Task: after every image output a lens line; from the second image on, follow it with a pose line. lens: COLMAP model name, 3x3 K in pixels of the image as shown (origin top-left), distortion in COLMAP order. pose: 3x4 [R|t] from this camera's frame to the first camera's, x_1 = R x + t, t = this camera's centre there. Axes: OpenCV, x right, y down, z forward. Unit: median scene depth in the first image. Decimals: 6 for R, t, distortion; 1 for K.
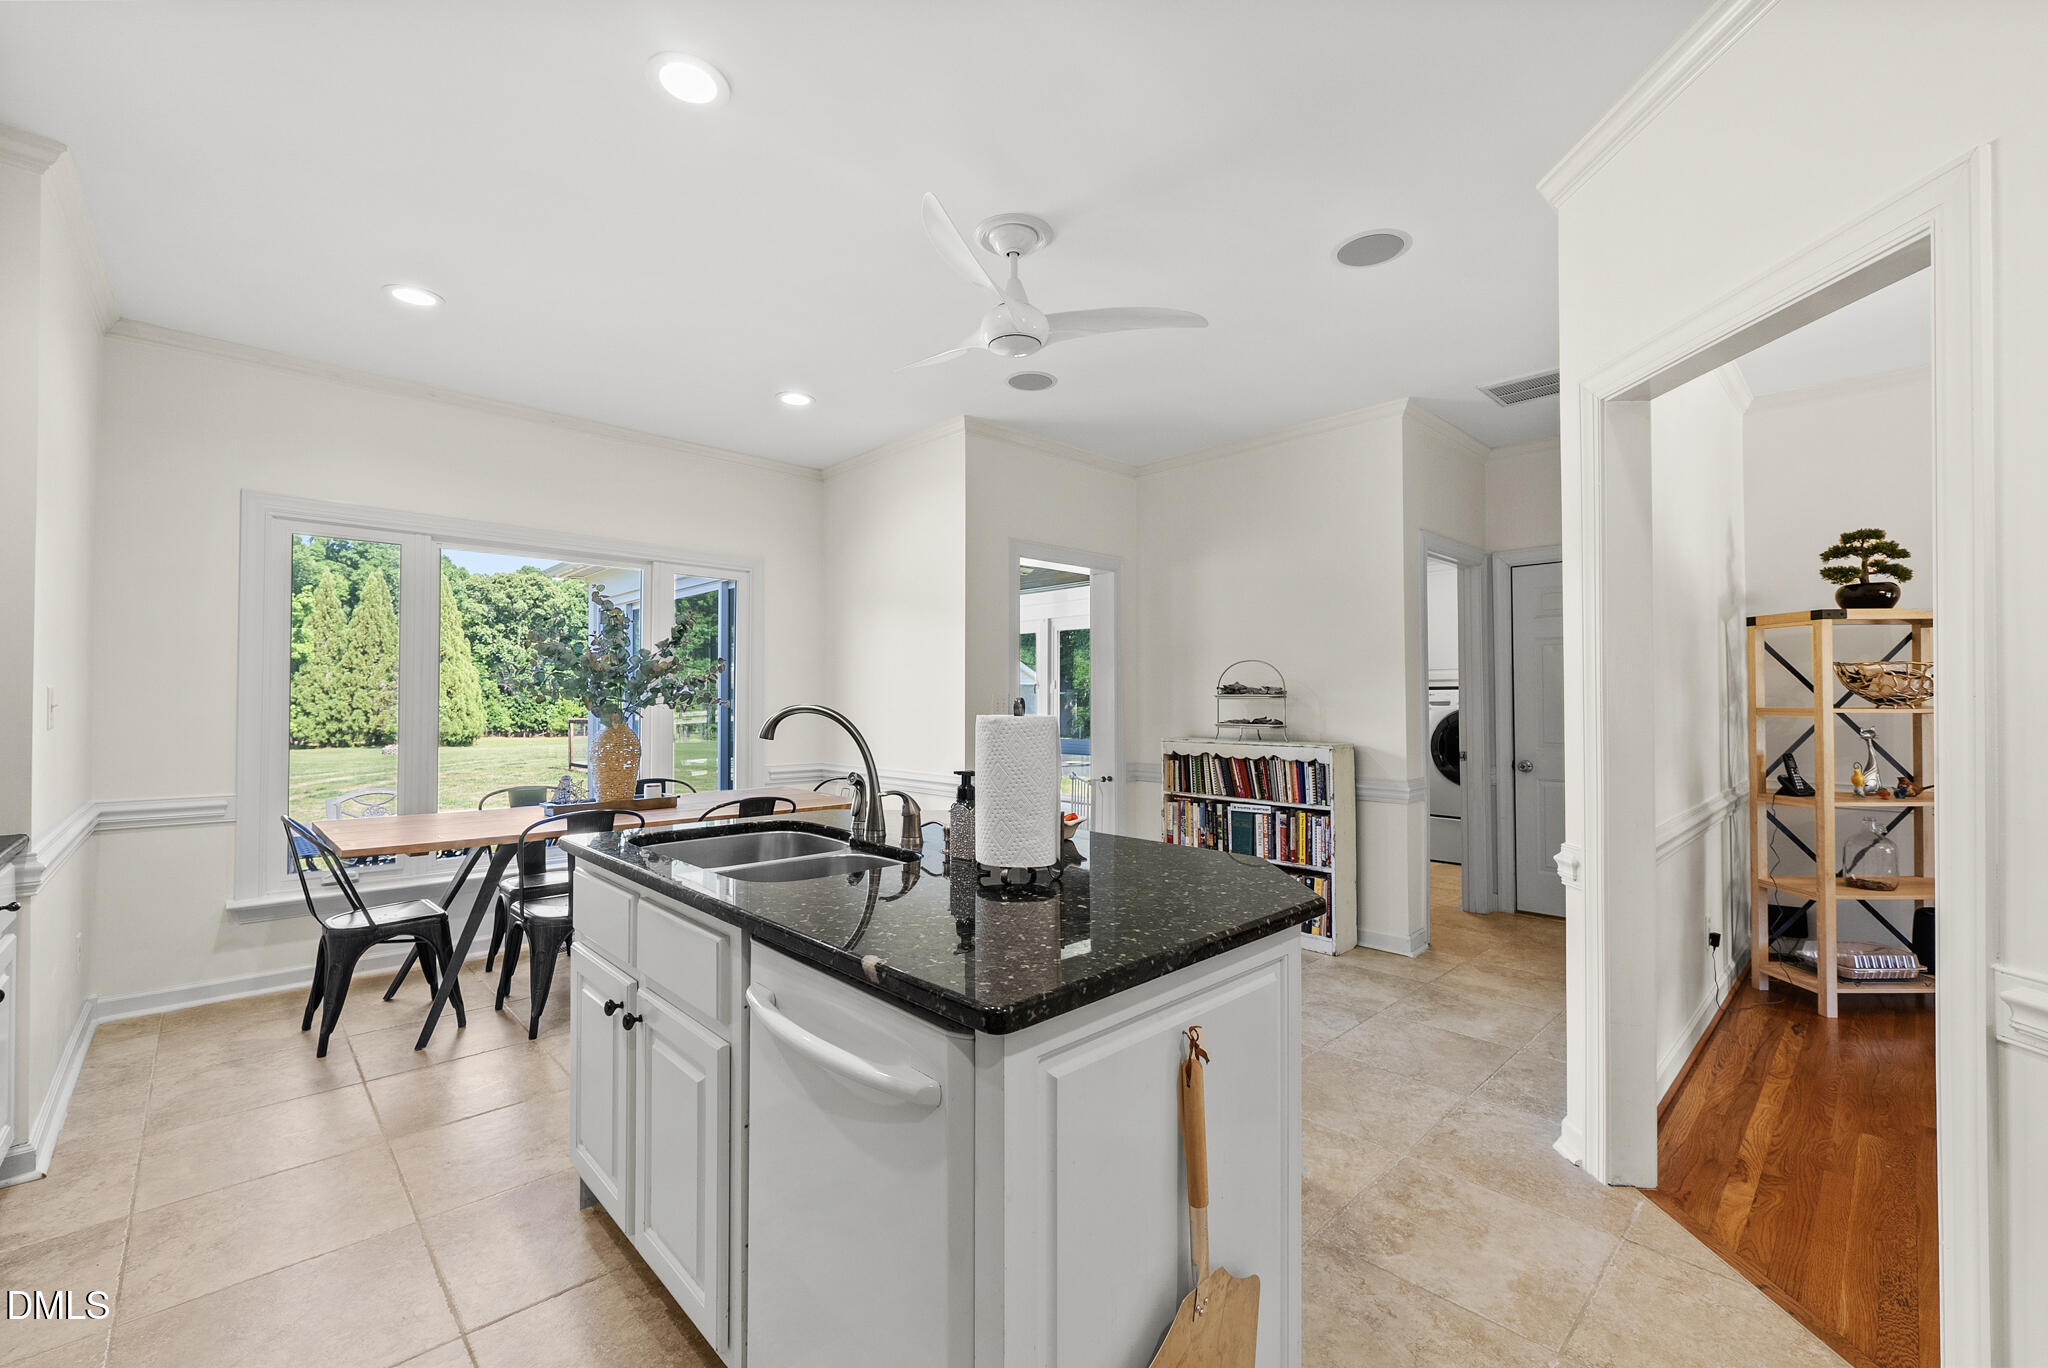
lens RADIAL K [[855.0, 0, 1027.6], [0, 855.0, 694.8], [0, 0, 1]] dist [-0.001478, -0.000217]
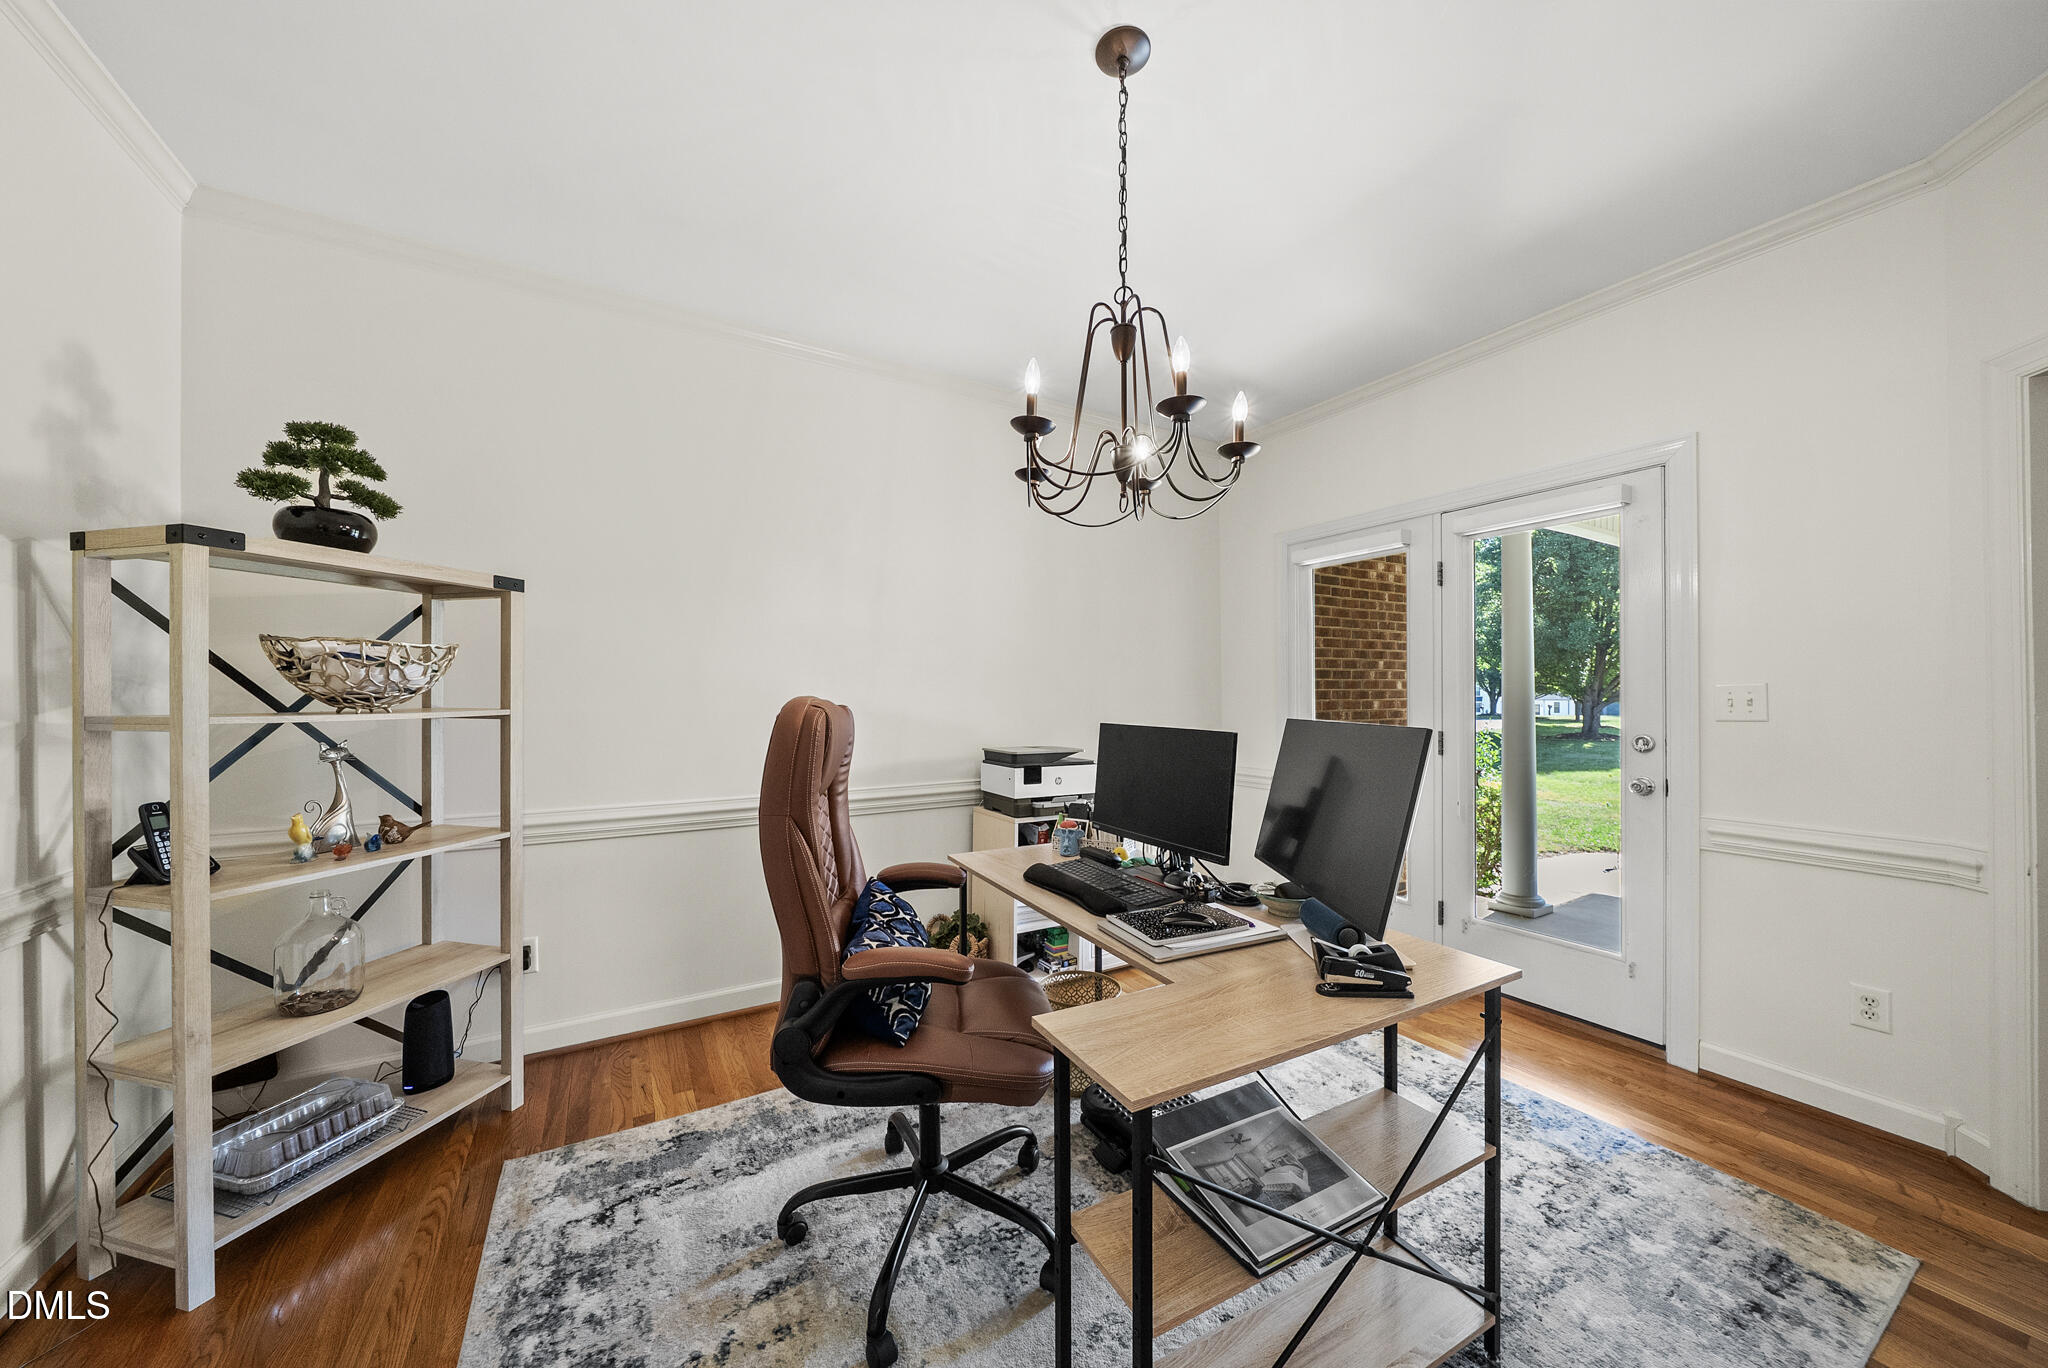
lens RADIAL K [[724.7, 0, 1023.9], [0, 724.7, 697.9], [0, 0, 1]] dist [0.000246, 0.000046]
pose [[0.257336, 0.003423, 0.966316, 0.610472], [-0.006048, 0.999980, -0.001932, 0.002580], [-0.966303, -0.005348, 0.257351, 0.378688]]
